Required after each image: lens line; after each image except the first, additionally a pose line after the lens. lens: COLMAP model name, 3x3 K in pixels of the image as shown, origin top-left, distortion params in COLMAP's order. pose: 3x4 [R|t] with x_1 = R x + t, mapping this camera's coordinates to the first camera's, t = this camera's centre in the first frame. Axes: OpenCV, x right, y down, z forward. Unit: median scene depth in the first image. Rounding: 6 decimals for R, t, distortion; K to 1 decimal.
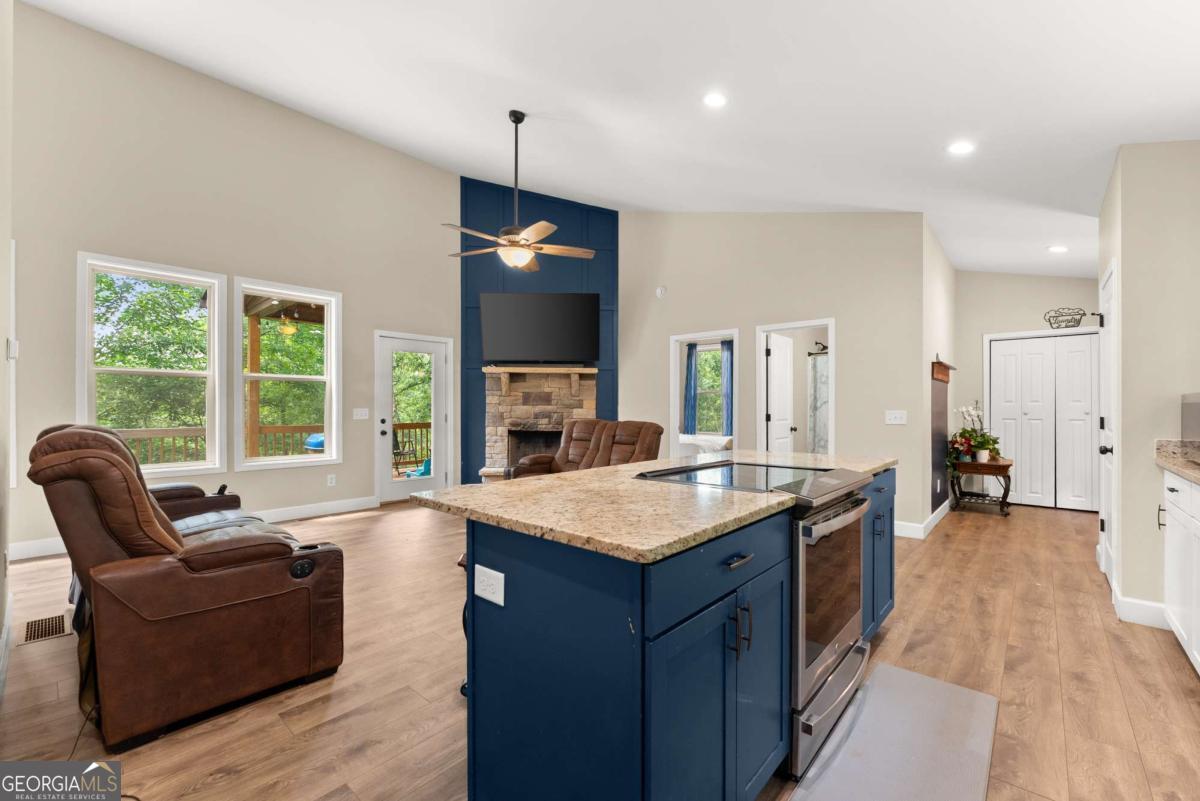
lens RADIAL K [[493.1, 0, 580.9], [0, 493.1, 413.9], [0, 0, 1]] dist [-0.002108, -0.002183]
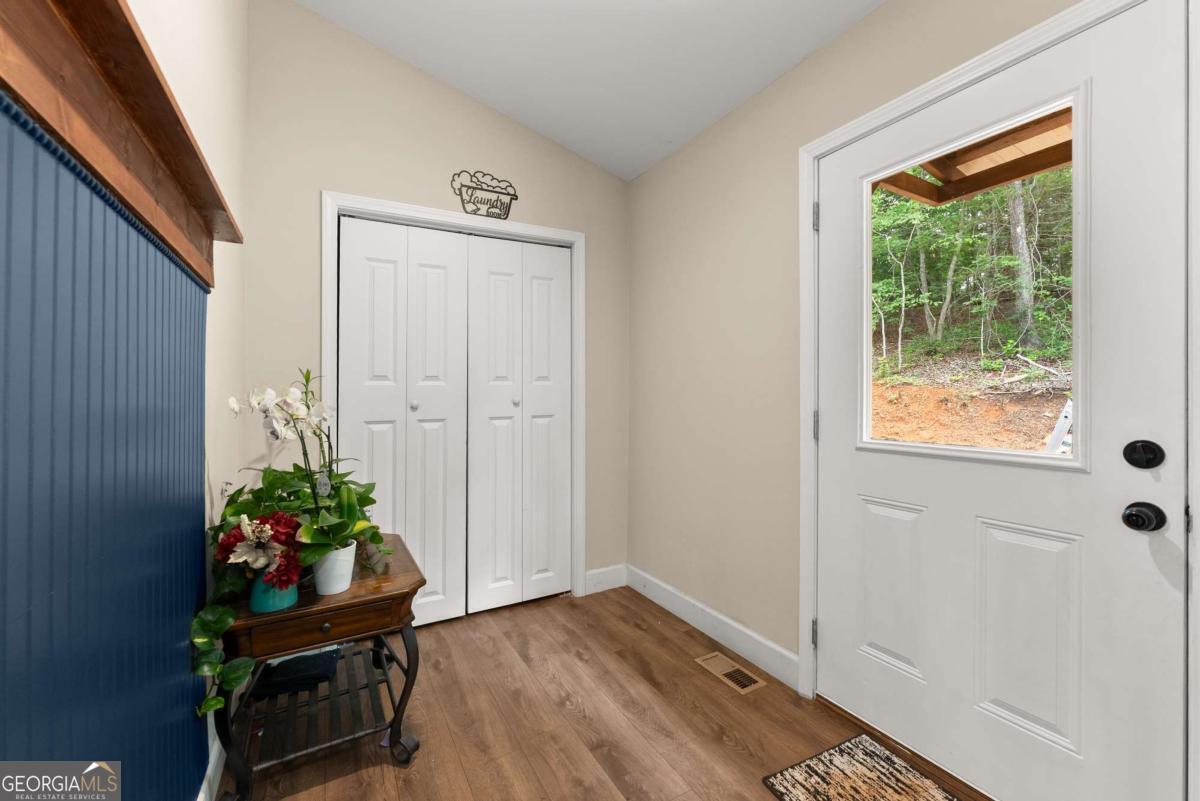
lens RADIAL K [[493.1, 0, 608.2], [0, 493.1, 387.4], [0, 0, 1]] dist [-0.002108, -0.002183]
pose [[0.307712, 0.014281, 0.951372, 0.594619], [0.008519, 0.999806, -0.017763, -0.008587], [-0.951441, 0.013571, 0.307531, 0.761166]]
